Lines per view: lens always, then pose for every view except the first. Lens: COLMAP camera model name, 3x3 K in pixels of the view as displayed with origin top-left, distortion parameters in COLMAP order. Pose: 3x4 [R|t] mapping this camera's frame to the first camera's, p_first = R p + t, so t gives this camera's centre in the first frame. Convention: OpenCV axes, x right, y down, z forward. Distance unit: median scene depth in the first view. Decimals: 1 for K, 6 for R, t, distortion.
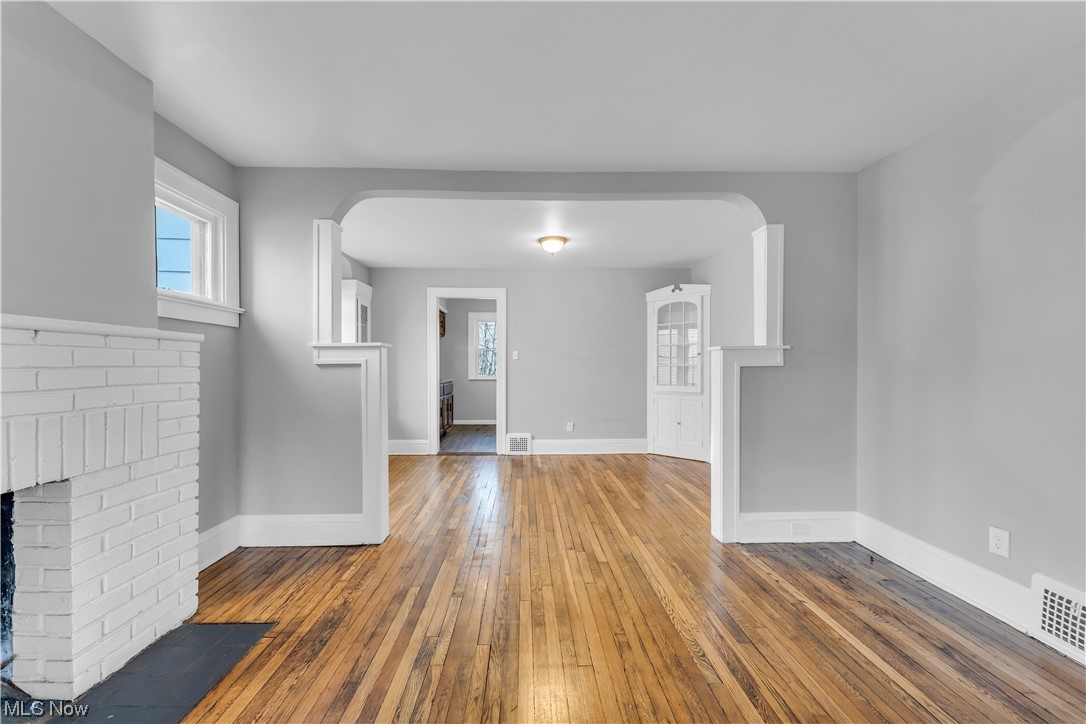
lens RADIAL K [[436.2, 0, 541.0], [0, 436.2, 369.6], [0, 0, 1]] dist [-0.000452, 0.000036]
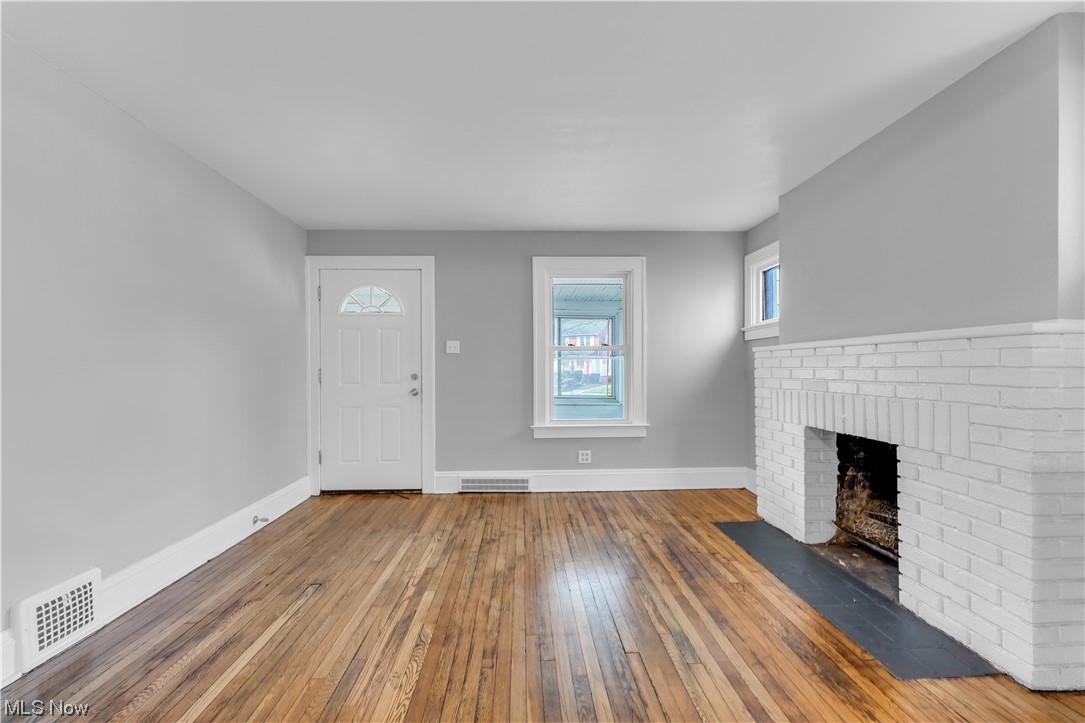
lens RADIAL K [[437.0, 0, 537.1], [0, 437.0, 369.7], [0, 0, 1]] dist [0.001871, -0.000342]
pose [[-0.999992, 0.004032, -0.000789, 0.075824], [0.004020, 0.999879, 0.015003, -0.017929], [0.000850, 0.015000, -0.999887, 1.849176]]
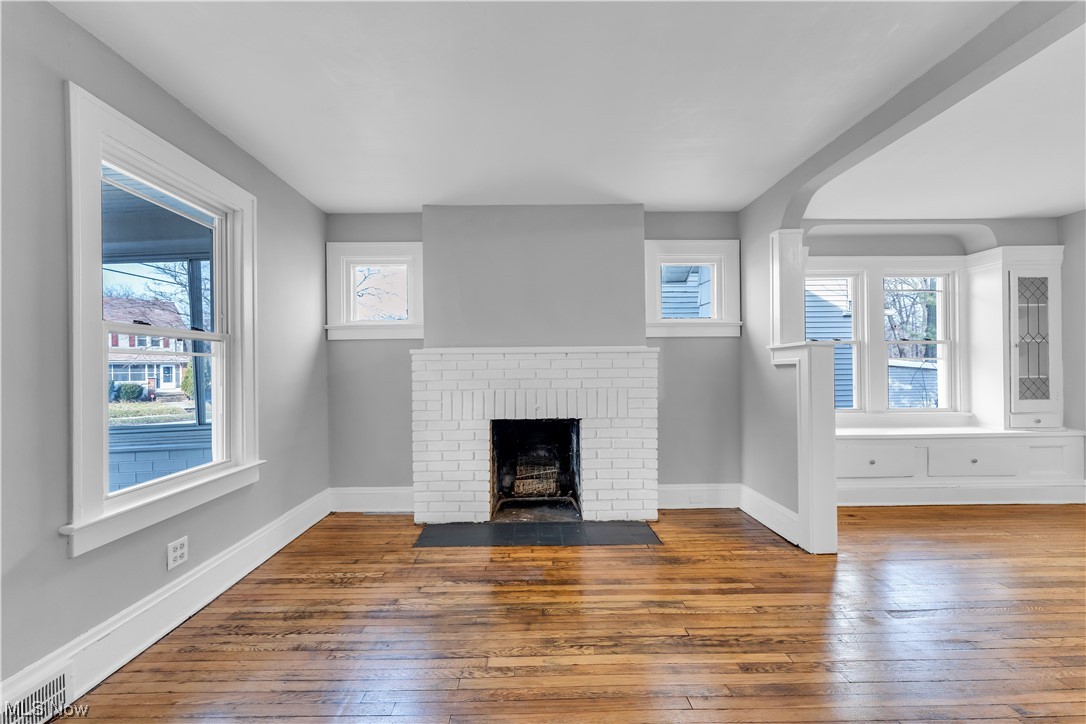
lens RADIAL K [[437.1, 0, 535.4], [0, 437.1, 366.9], [0, 0, 1]] dist [0.000051, -0.000196]
pose [[-0.019211, -0.007118, -0.999790, 0.874059], [-0.000071, 0.999975, -0.007118, 0.001806], [0.999815, -0.000066, -0.019211, 0.614869]]
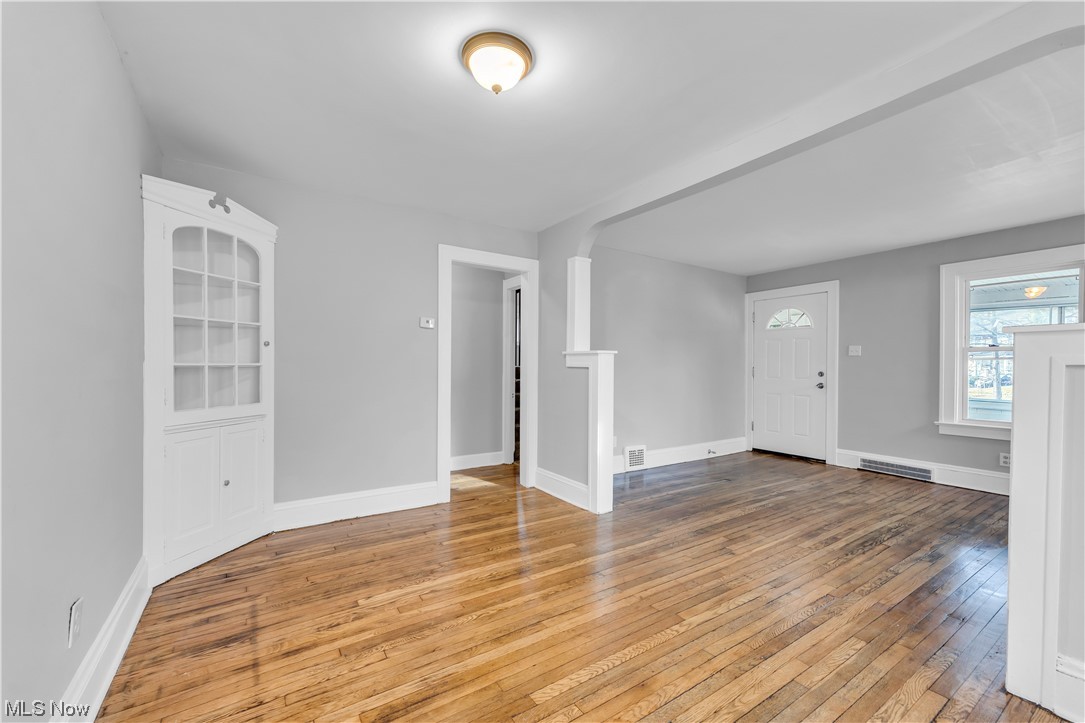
lens RADIAL K [[437.0, 0, 537.1], [0, 437.0, 369.7], [0, 0, 1]] dist [0.001871, -0.000342]
pose [[-0.511973, -0.009353, 0.858950, -0.785359], [0.003238, 0.999913, 0.012818, -0.023113], [-0.858995, 0.009344, -0.511898, 2.700967]]
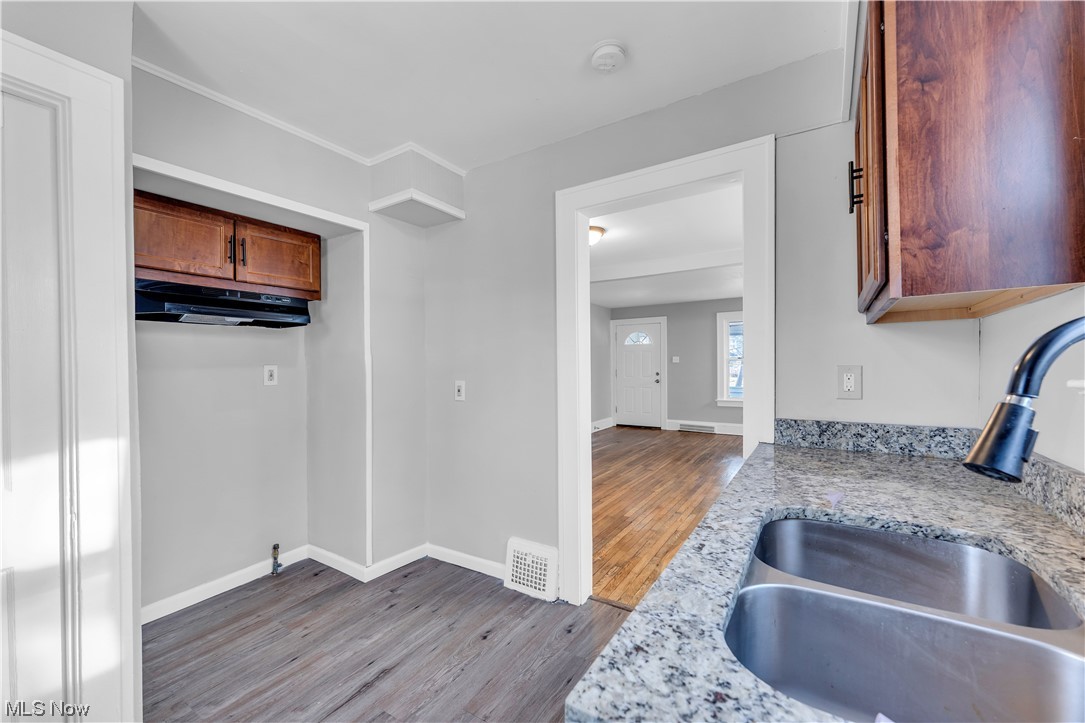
lens RADIAL K [[437.0, 0, 537.1], [0, 437.0, 369.7], [0, 0, 1]] dist [0.001871, -0.000342]
pose [[-0.817323, 0.001257, 0.576178, -0.880522], [0.012802, 0.999790, 0.015978, -0.082754], [-0.576037, 0.020435, -0.817168, 4.043258]]
